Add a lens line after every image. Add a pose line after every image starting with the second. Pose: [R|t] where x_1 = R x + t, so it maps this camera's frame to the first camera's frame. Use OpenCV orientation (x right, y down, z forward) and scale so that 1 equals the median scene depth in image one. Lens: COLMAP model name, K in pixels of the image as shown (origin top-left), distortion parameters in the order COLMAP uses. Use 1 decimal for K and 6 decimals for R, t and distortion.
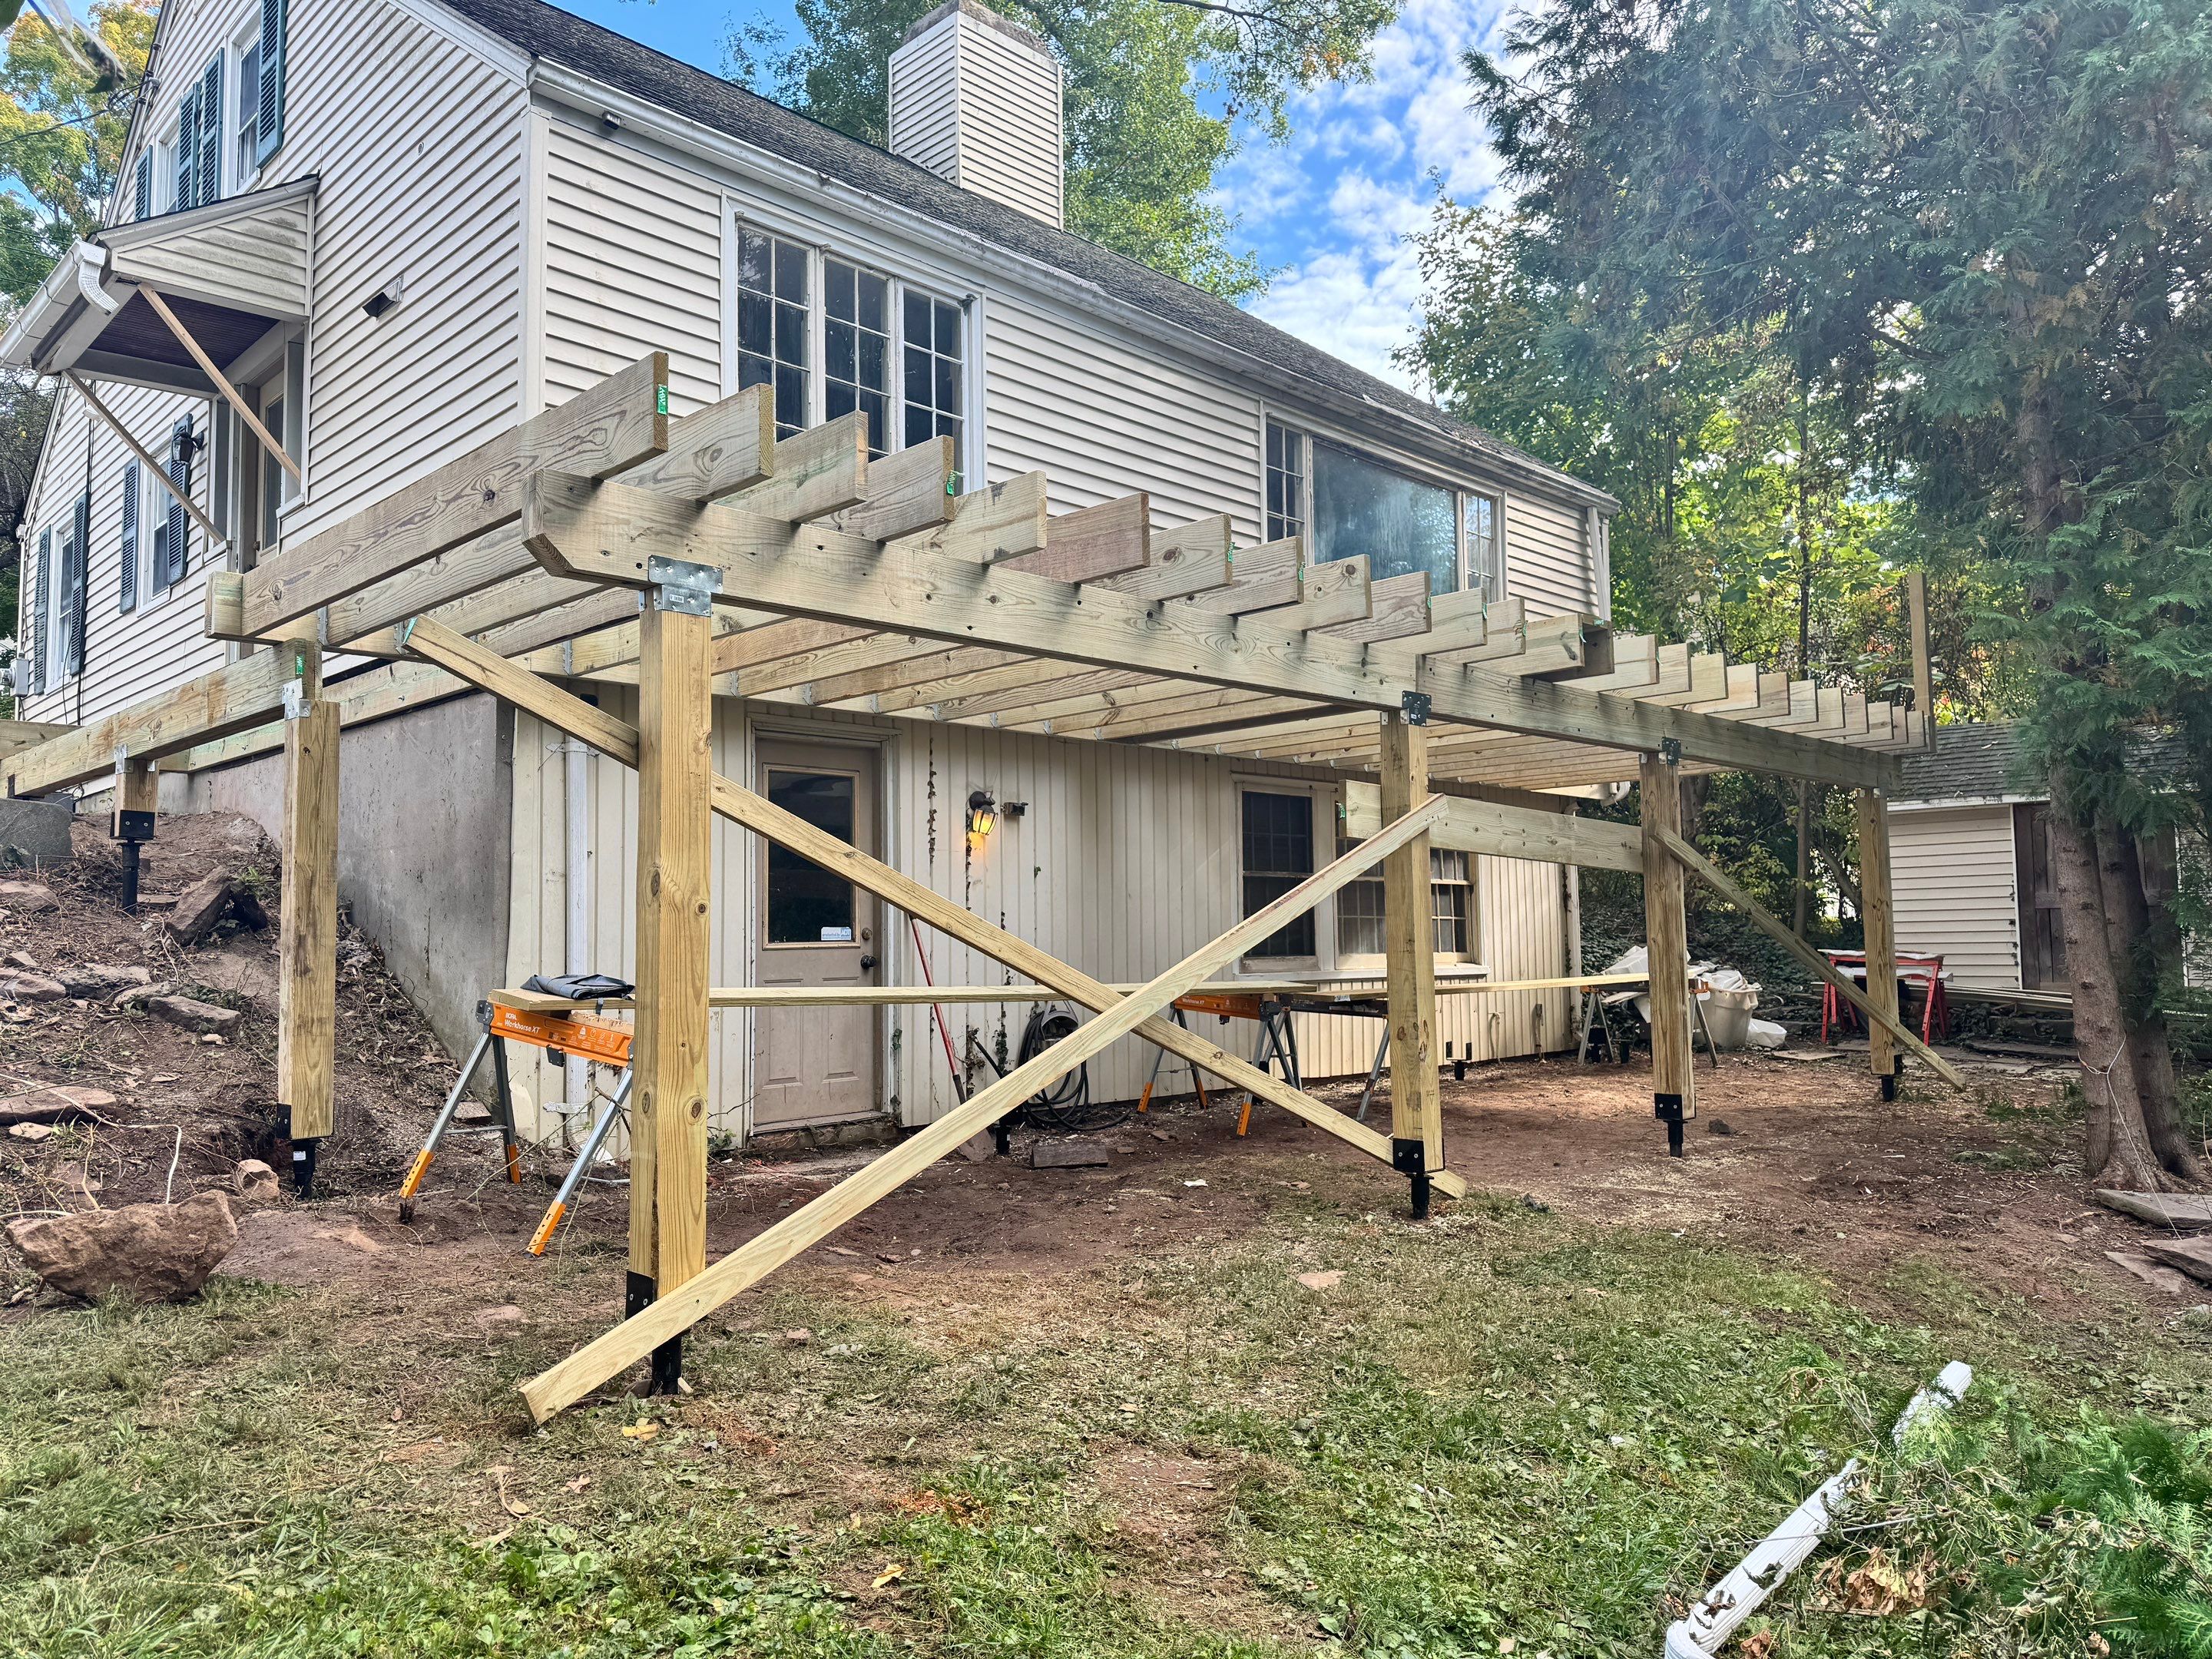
lens RADIAL K [[1568.2, 0, 1110.3], [0, 1568.2, 825.3], [0, 0, 1]] dist [0.036413, -0.001731]
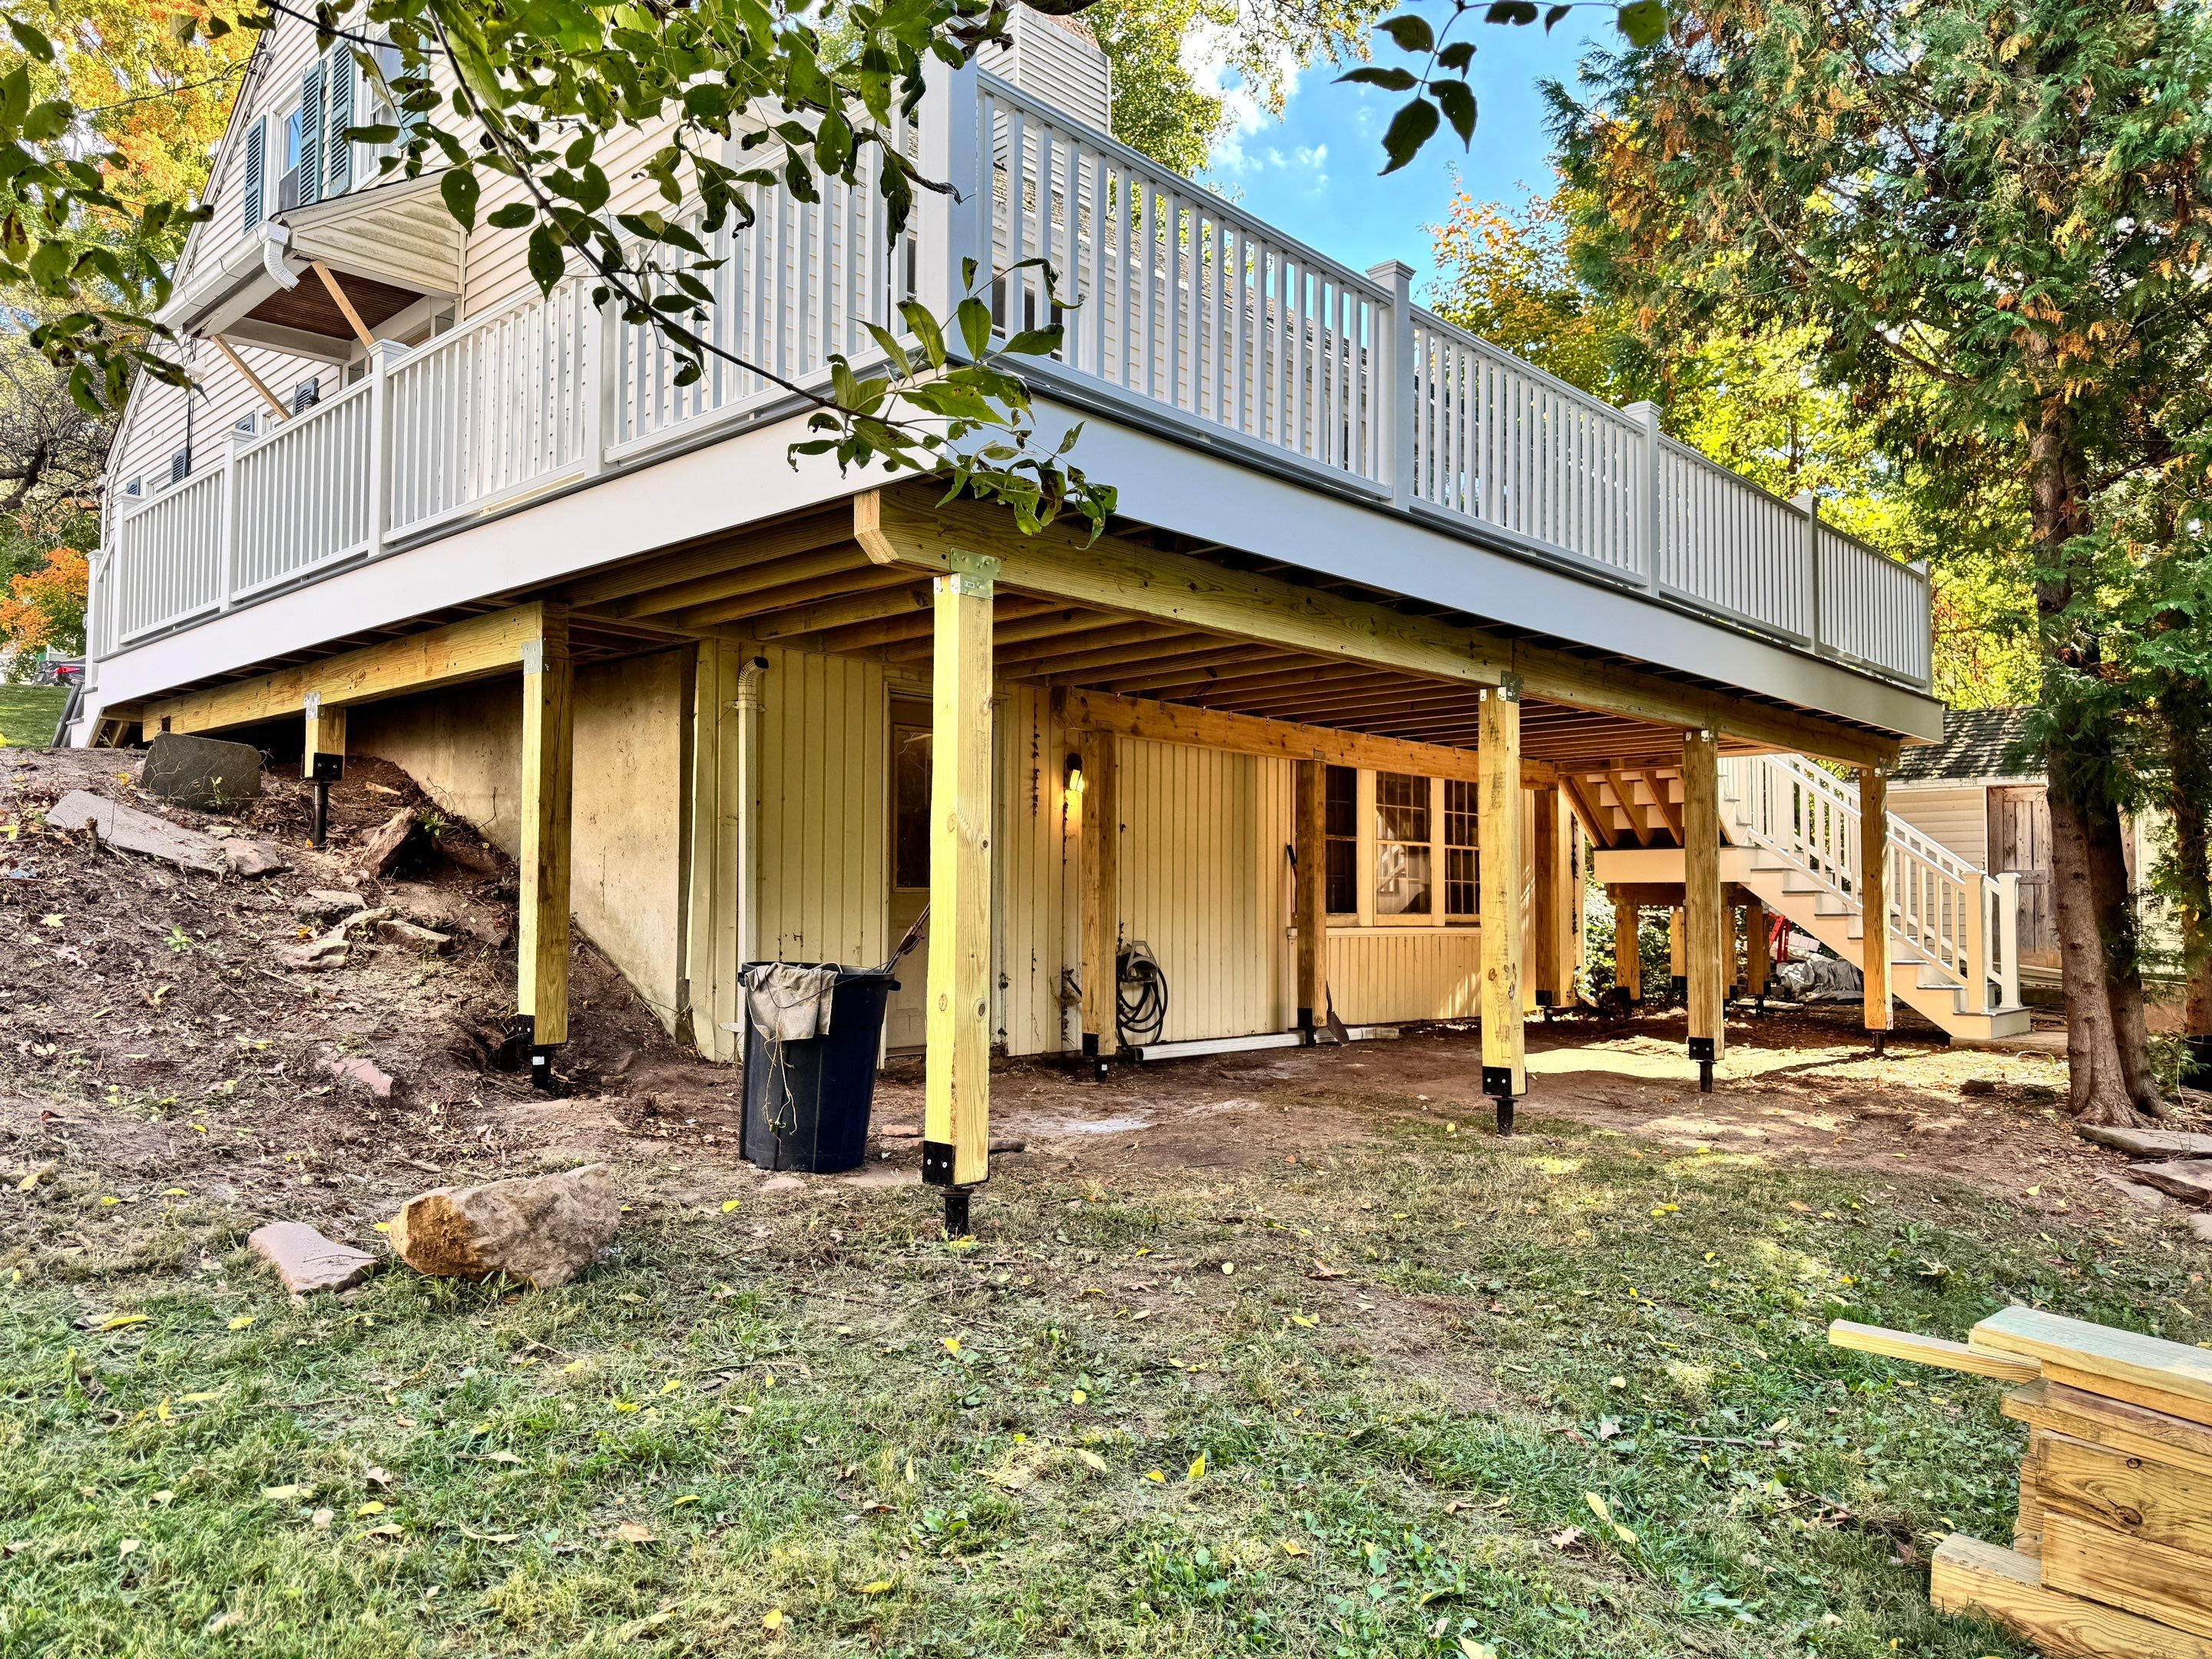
lens RADIAL K [[1568.2, 0, 1101.5], [0, 1568.2, 836.9], [0, 0, 1]] dist [0.036413, -0.001731]
pose [[0.999298, 0.020721, 0.031225, -0.102212], [-0.021618, 0.999354, 0.028696, 0.005331], [-0.030610, -0.029351, 0.999100, -0.092285]]
